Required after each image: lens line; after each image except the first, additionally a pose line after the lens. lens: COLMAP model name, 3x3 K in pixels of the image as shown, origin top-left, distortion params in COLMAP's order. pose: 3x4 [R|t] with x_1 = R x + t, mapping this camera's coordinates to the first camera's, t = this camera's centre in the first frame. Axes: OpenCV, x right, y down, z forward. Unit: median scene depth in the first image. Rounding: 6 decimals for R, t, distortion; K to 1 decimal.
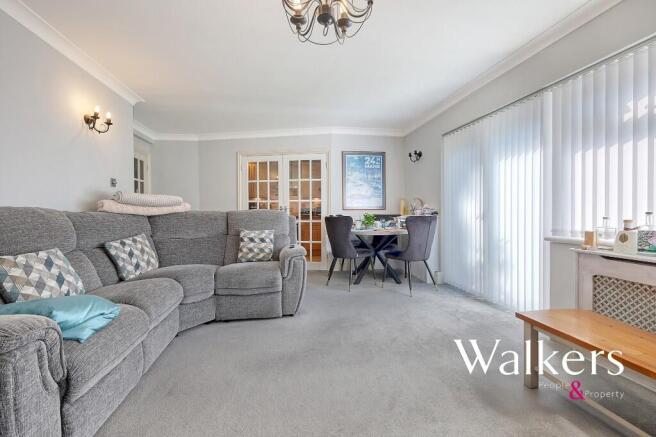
lens RADIAL K [[280.1, 0, 327.0], [0, 280.1, 213.3], [0, 0, 1]] dist [-0.001161, -0.000051]
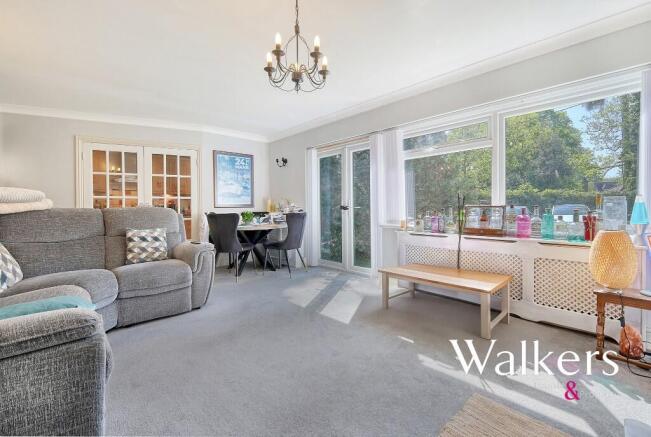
lens RADIAL K [[277.7, 0, 325.6], [0, 277.7, 206.9], [0, 0, 1]] dist [0.001085, -0.000096]
pose [[0.837712, 0.004016, 0.546098, -0.229002], [0.003697, 0.999908, -0.013025, 0.000847], [-0.546100, 0.012930, 0.837620, -0.104206]]
